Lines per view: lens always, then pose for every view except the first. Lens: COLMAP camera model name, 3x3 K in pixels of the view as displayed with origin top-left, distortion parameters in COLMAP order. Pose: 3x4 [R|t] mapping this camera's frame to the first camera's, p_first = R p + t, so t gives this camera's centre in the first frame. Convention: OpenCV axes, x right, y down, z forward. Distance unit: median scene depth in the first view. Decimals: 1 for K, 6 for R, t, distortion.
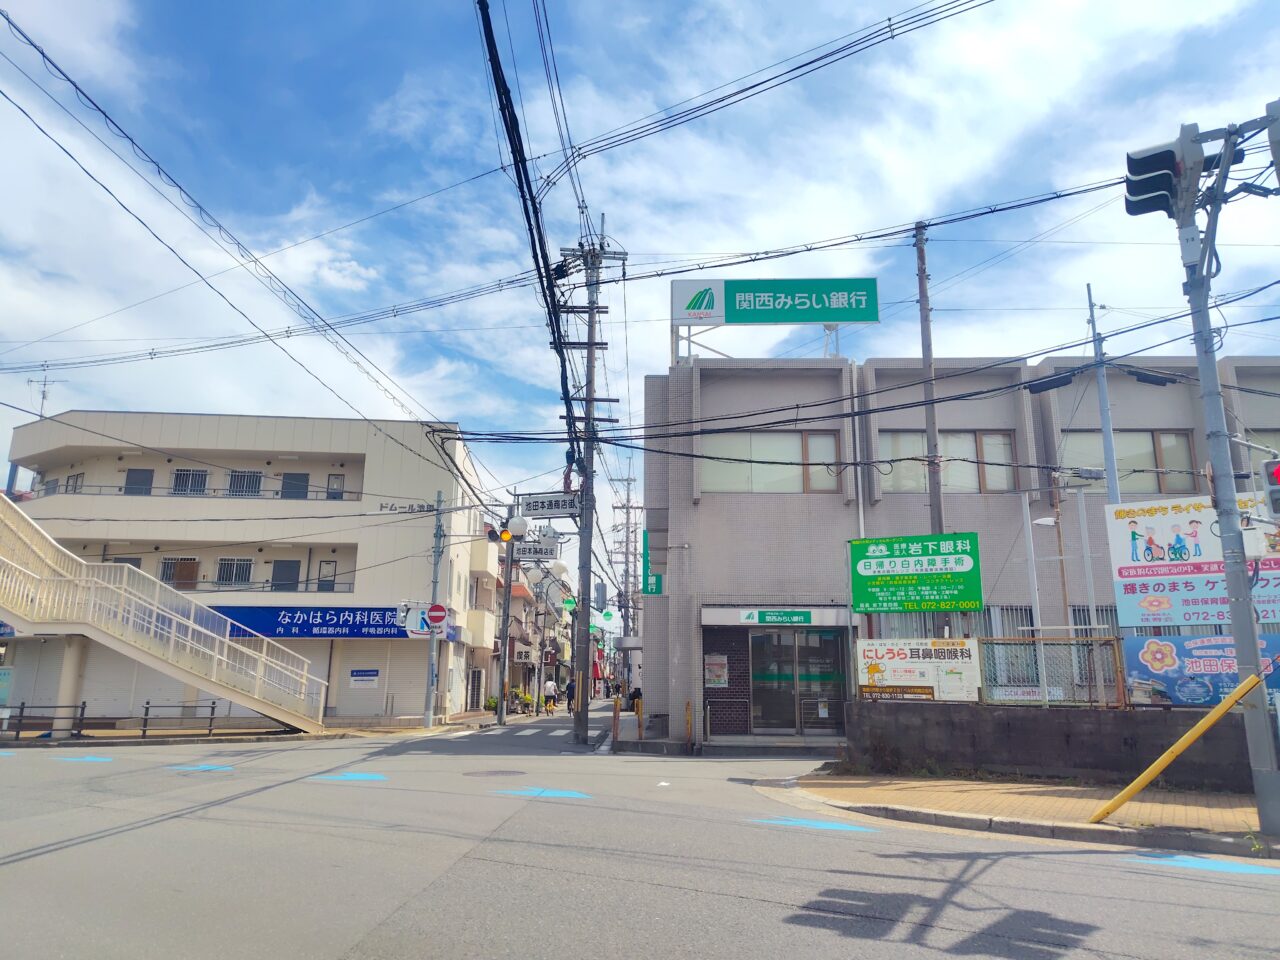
lens RADIAL K [[862.2, 0, 642.4], [0, 862.2, 483.8], [0, 0, 1]] dist [0.009484, 0.000501]
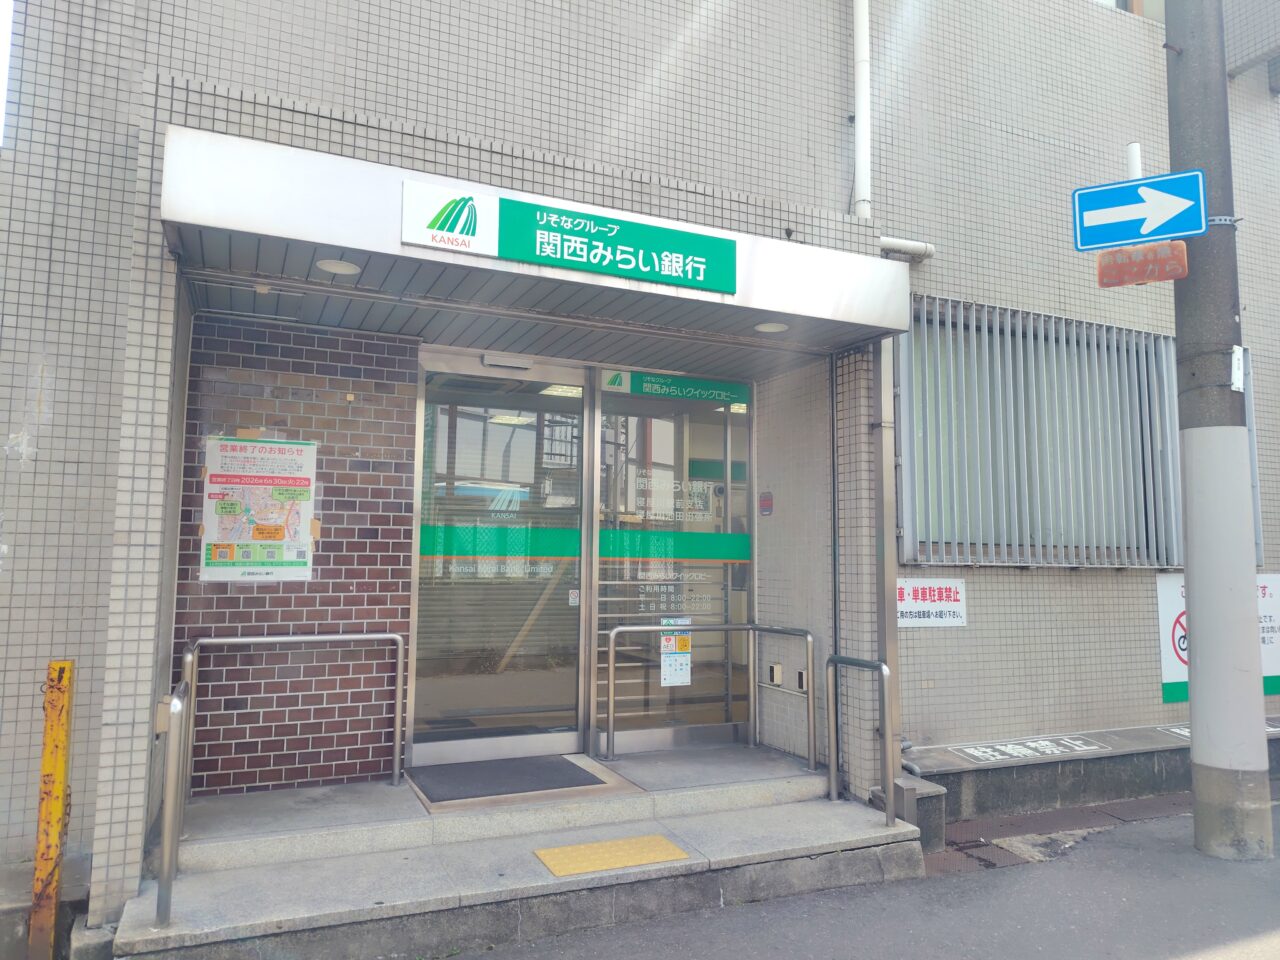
lens RADIAL K [[862.2, 0, 646.3], [0, 862.2, 482.4], [0, 0, 1]] dist [0.009484, 0.000501]
pose [[0.899160, 0.041982, 0.435602, 0.080796], [-0.099951, 0.988779, 0.111021, 0.182223], [-0.426053, -0.143364, 0.893267, 0.789291]]
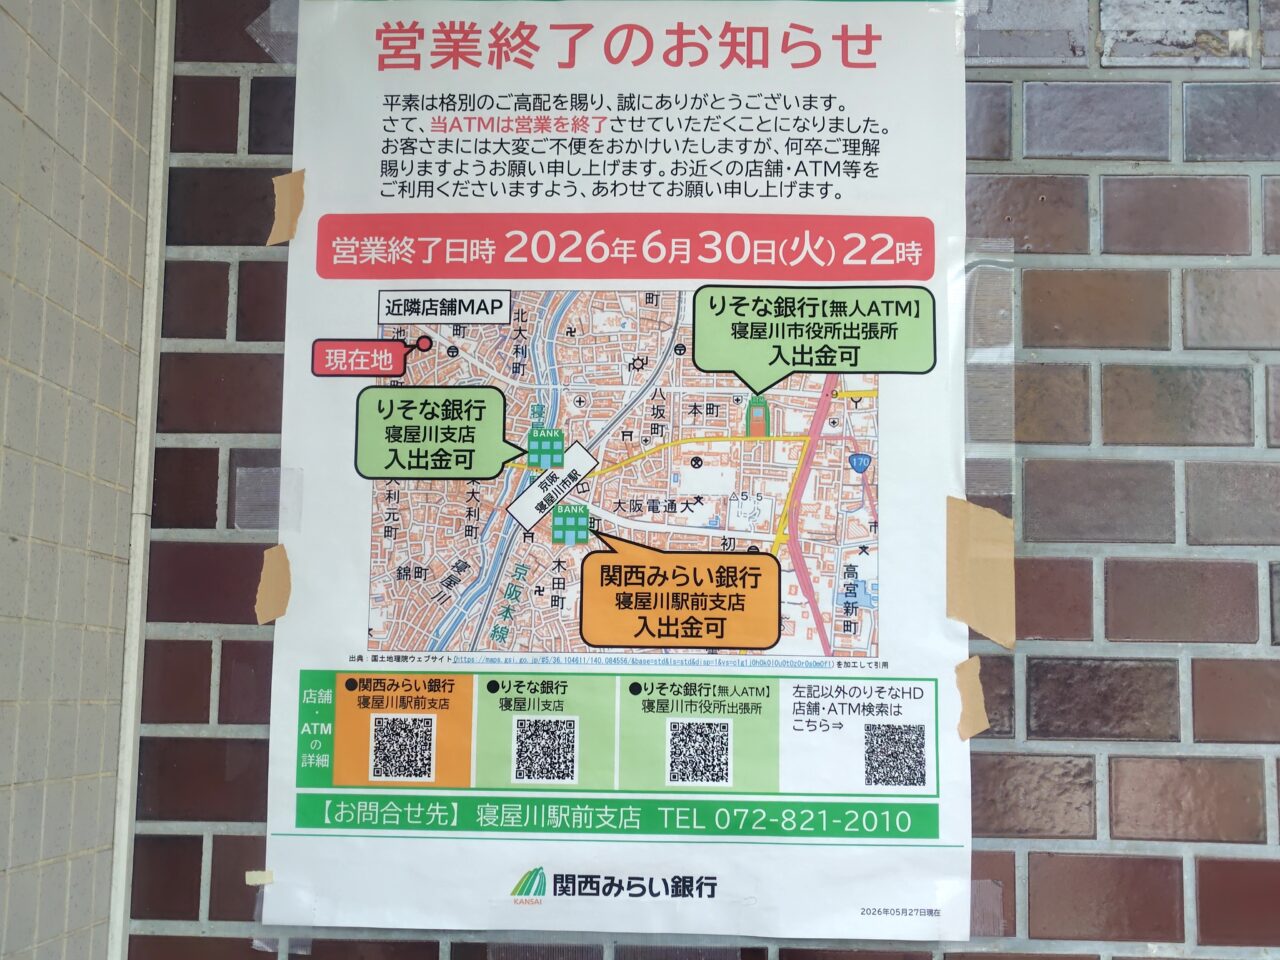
lens RADIAL K [[862.2, 0, 641.5], [0, 862.2, 480.9], [0, 0, 1]] dist [0.009484, 0.000501]
pose [[0.999790, 0.012472, -0.016259, 0.089956], [-0.009457, 0.984729, 0.173839, 0.220107], [0.018179, -0.173649, 0.984640, 0.999953]]
